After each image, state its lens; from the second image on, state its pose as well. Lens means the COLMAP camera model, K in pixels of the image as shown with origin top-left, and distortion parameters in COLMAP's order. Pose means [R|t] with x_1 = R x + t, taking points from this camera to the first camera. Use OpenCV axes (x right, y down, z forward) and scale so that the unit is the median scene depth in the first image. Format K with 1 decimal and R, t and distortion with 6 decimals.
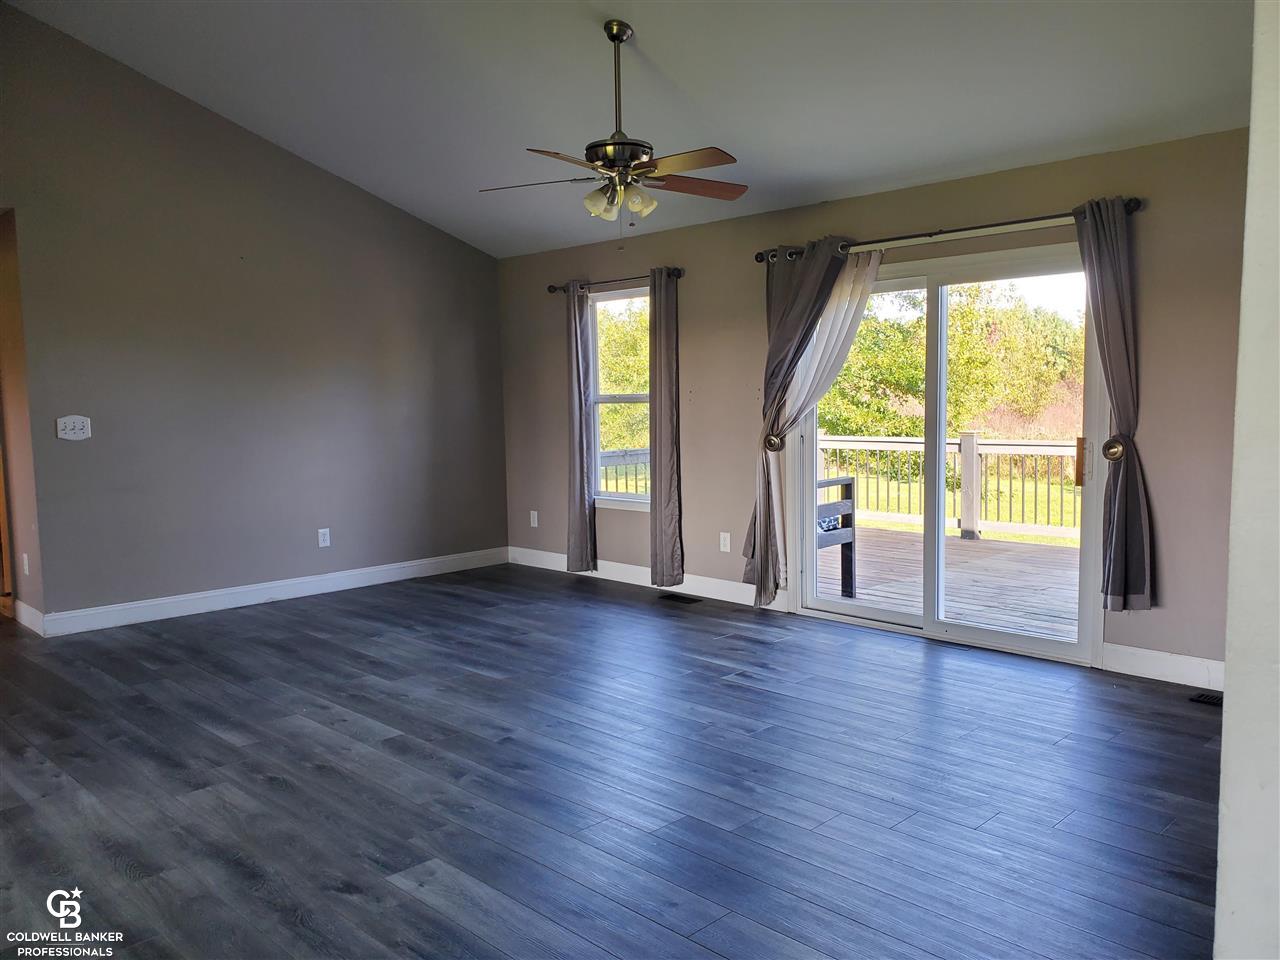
lens RADIAL K [[978.9, 0, 644.7], [0, 978.9, 476.5], [0, 0, 1]] dist [0.003336, -0.020319]
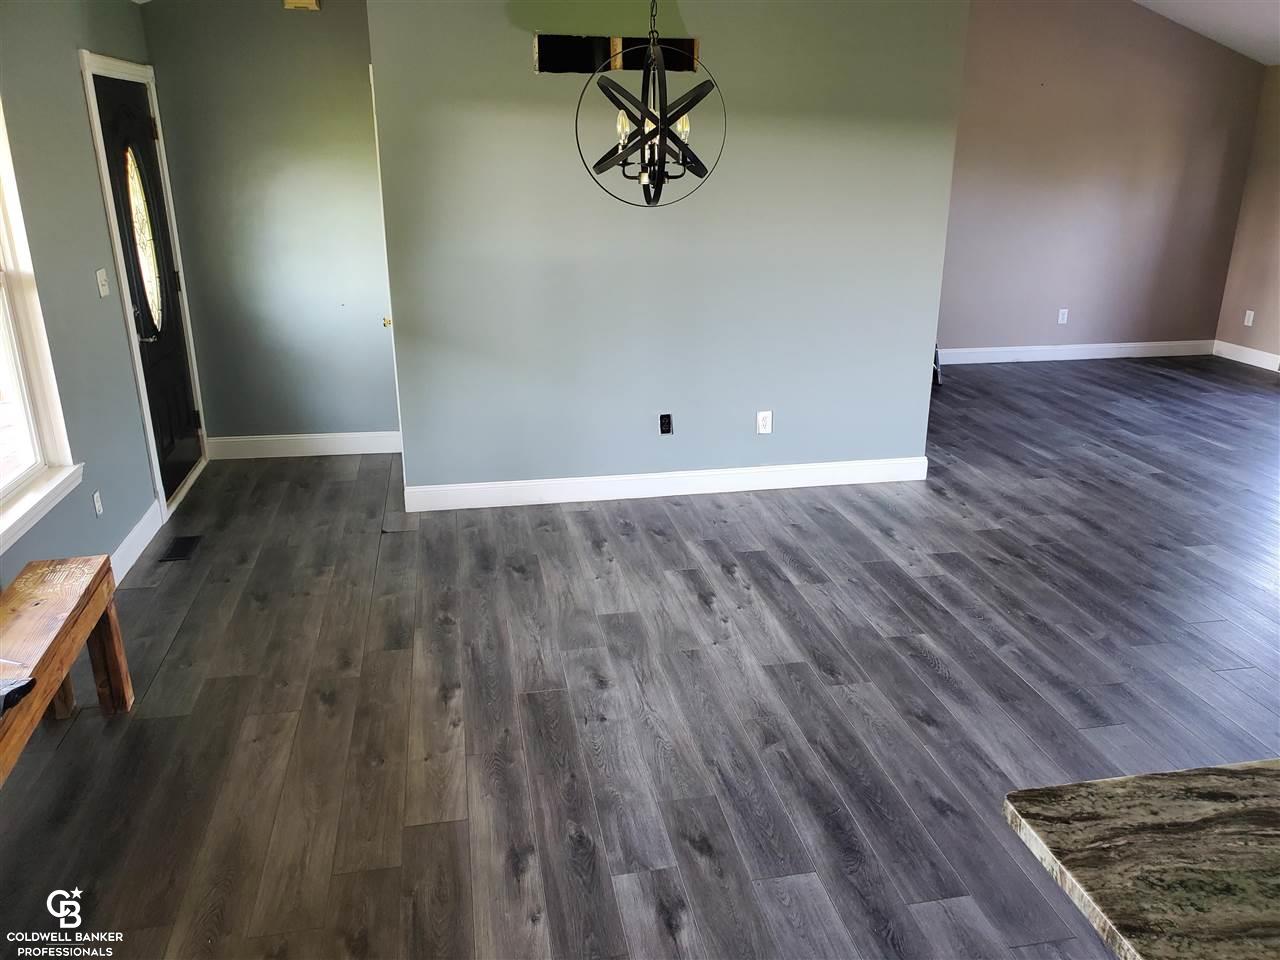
lens RADIAL K [[978.9, 0, 645.3], [0, 978.9, 484.9], [0, 0, 1]] dist [0.003336, -0.020319]
pose [[0.826917, 0.205059, -0.523601, -0.103168], [-0.064876, 0.959711, 0.273395, -0.057465], [0.558568, -0.192106, 0.806905, -0.523111]]
